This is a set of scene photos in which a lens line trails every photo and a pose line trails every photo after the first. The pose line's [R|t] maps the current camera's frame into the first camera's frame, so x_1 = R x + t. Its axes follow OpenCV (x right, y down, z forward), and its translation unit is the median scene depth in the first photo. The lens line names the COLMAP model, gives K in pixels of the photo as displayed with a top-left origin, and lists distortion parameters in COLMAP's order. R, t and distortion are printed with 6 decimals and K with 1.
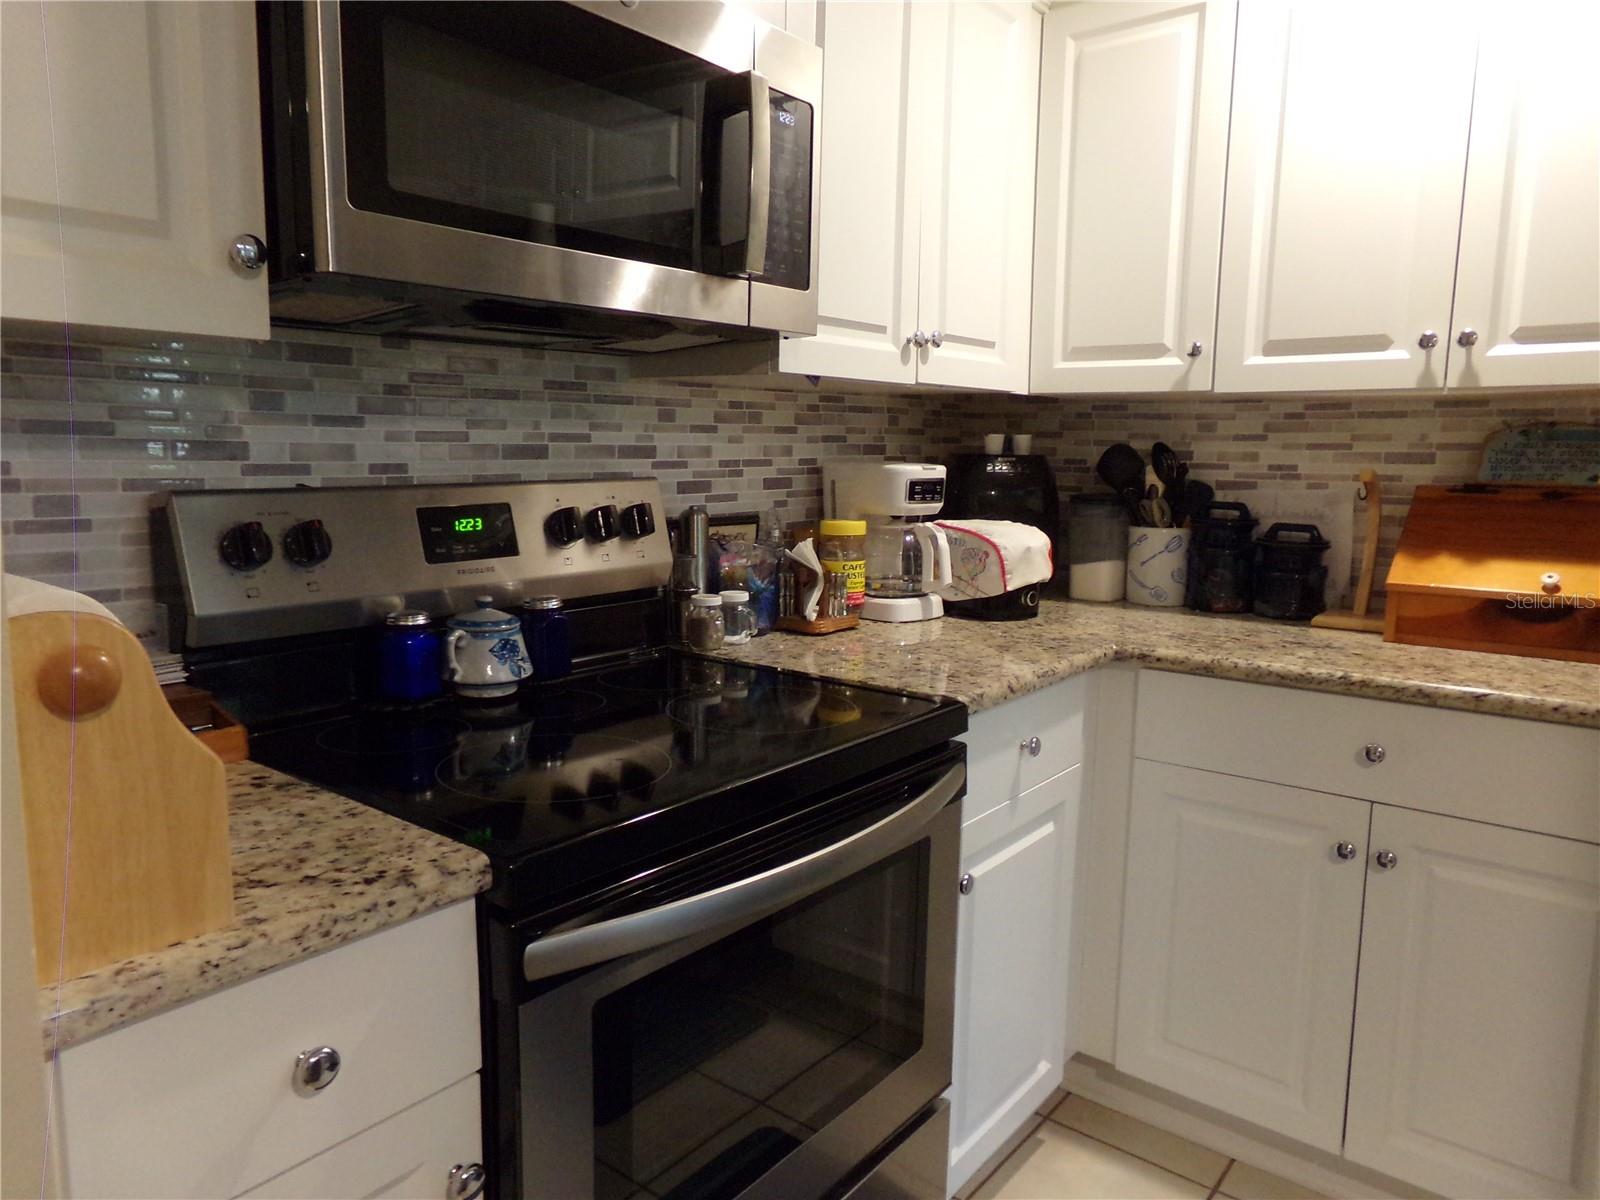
lens RADIAL K [[1105.5, 0, 792.6], [0, 1105.5, 602.4], [0, 0, 1]] dist [0.003013, 0.013962]
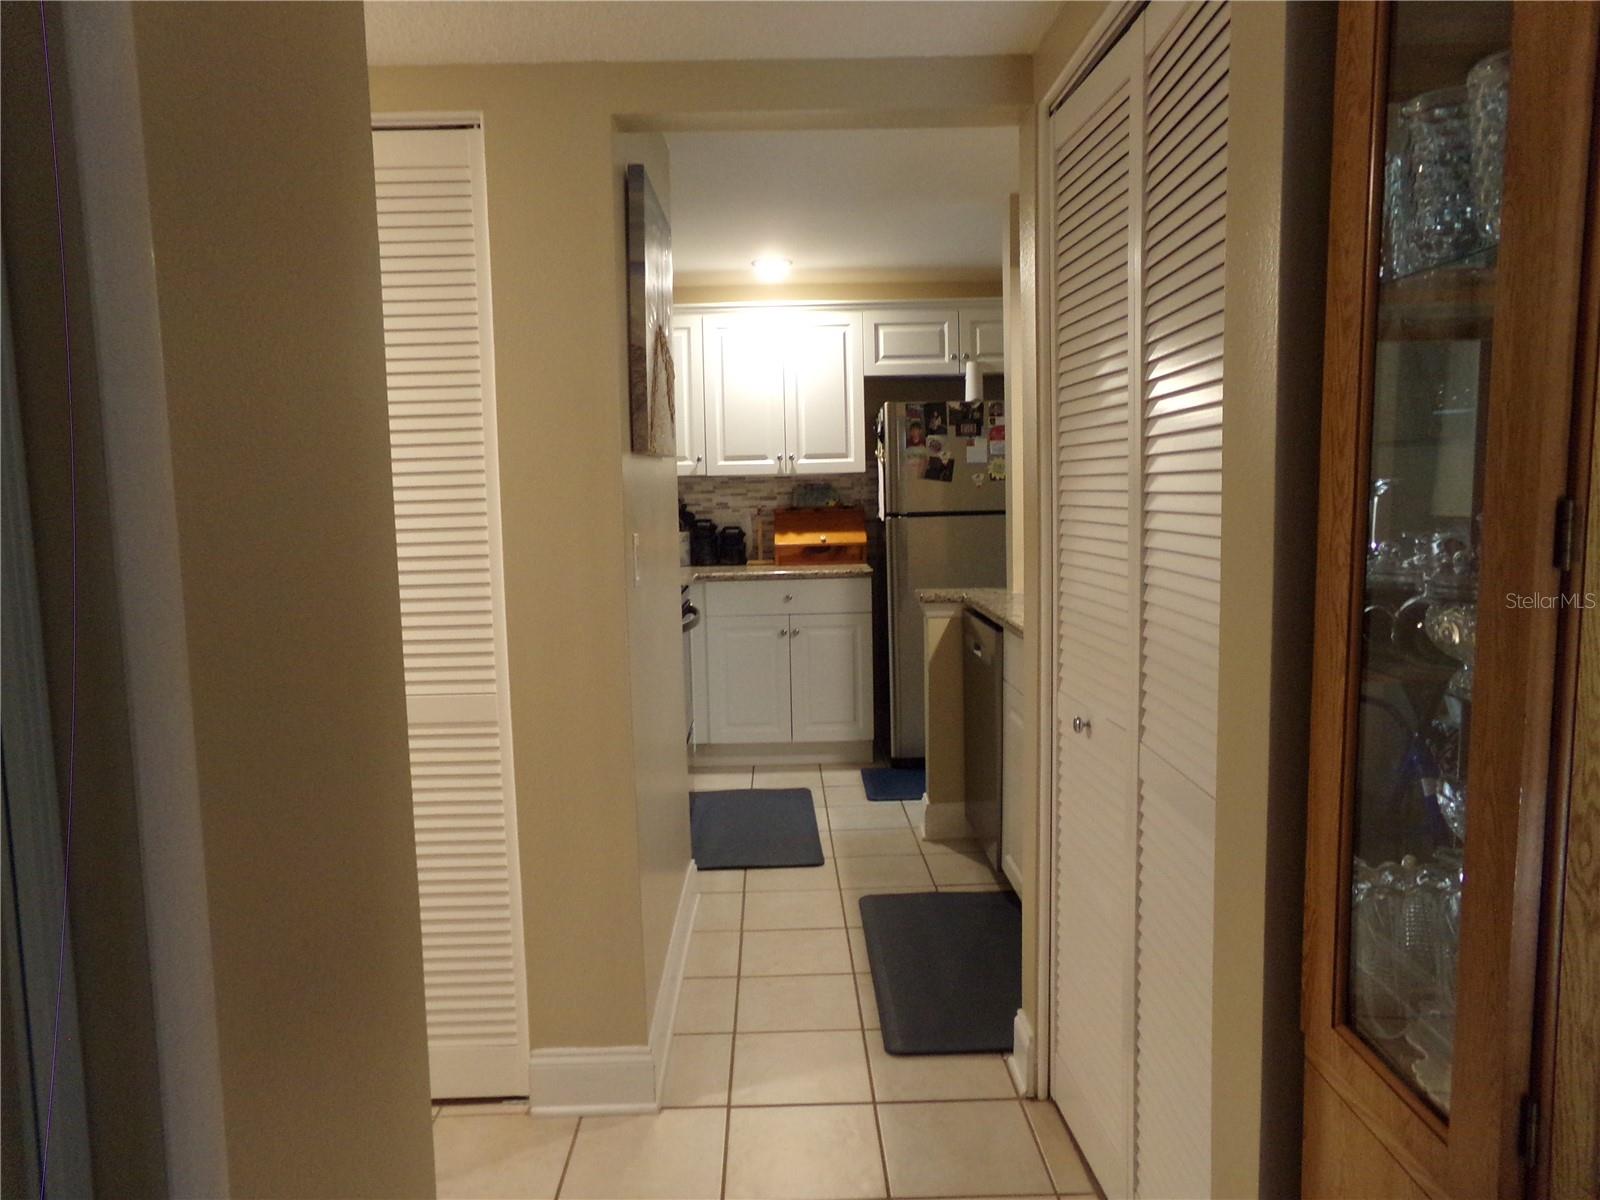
lens RADIAL K [[1105.5, 0, 802.2], [0, 1105.5, 601.9], [0, 0, 1]] dist [0.003013, 0.013962]
pose [[0.772150, -0.094620, 0.628357, -1.104110], [0.118688, 0.992925, 0.003669, 0.118239], [-0.624258, 0.071745, 0.777917, -1.120321]]
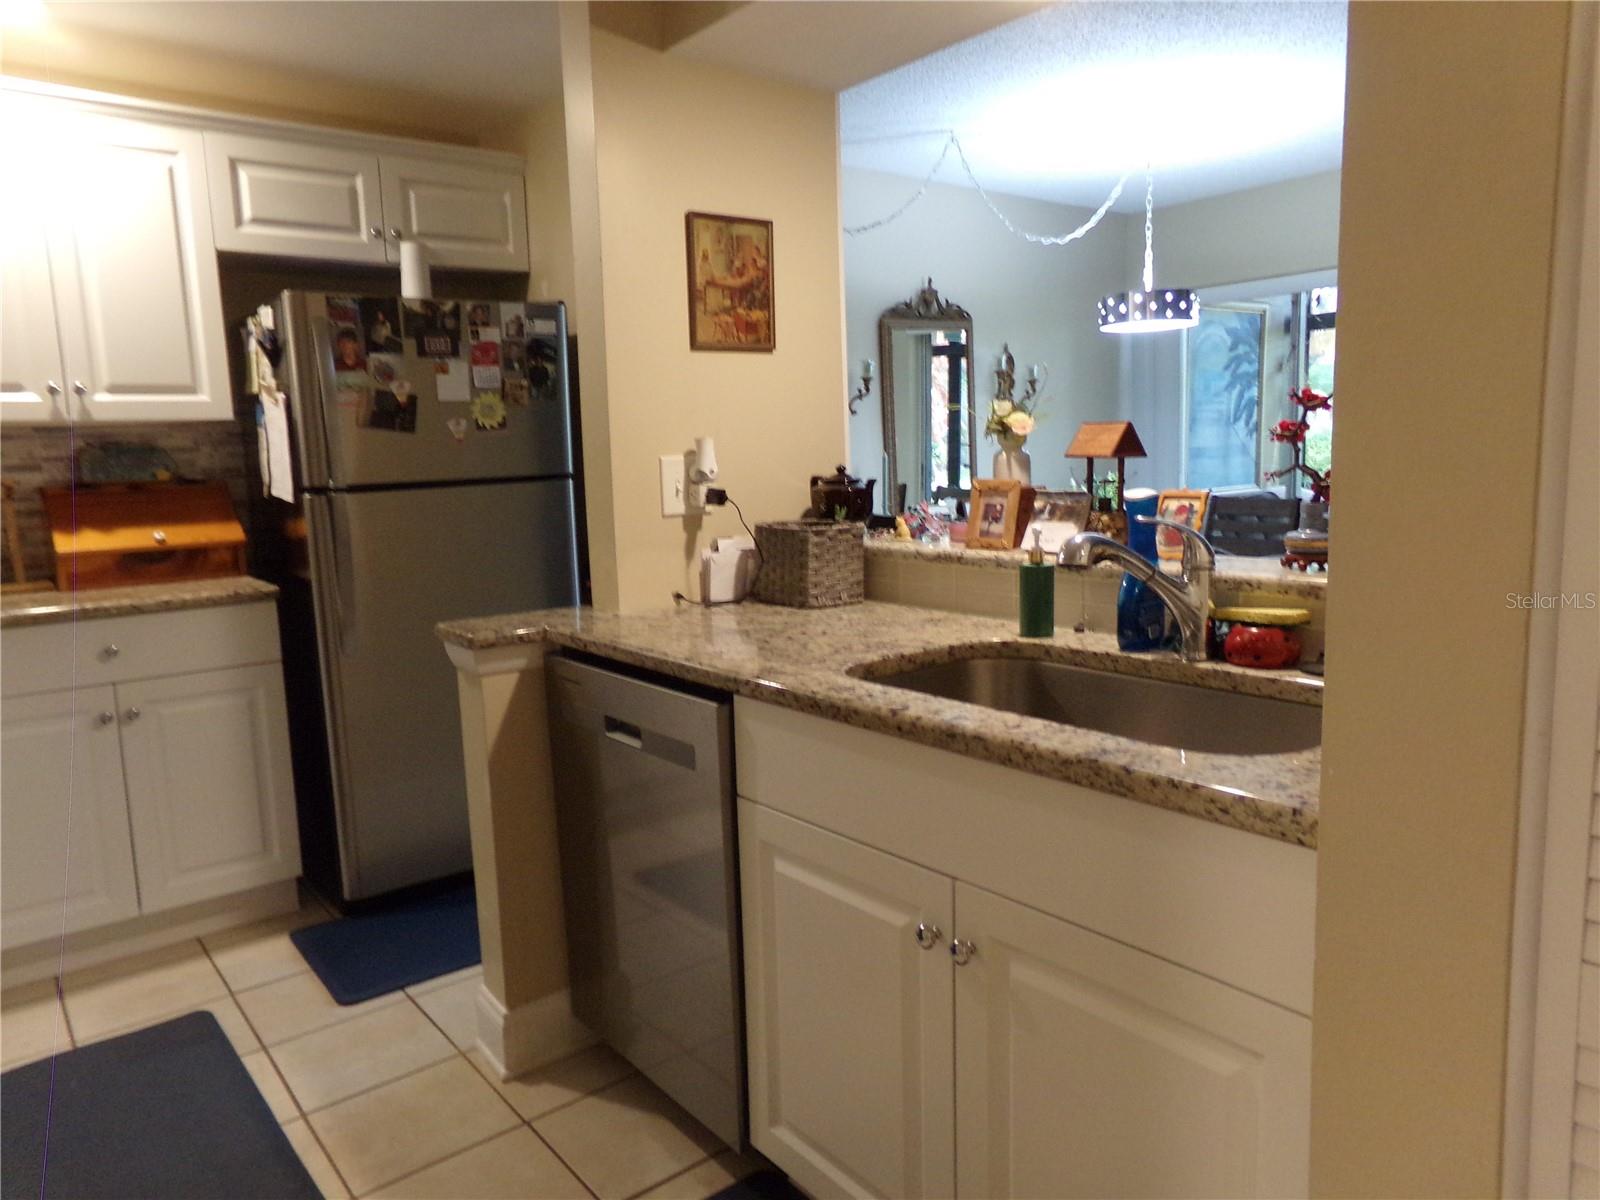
lens RADIAL K [[1105.5, 0, 793.2], [0, 1105.5, 600.4], [0, 0, 1]] dist [0.003013, 0.013962]
pose [[0.238077, -0.154441, 0.958889, -0.629110], [0.168379, 0.978890, 0.115857, 0.037578], [-0.956540, 0.133873, 0.259056, -0.296255]]
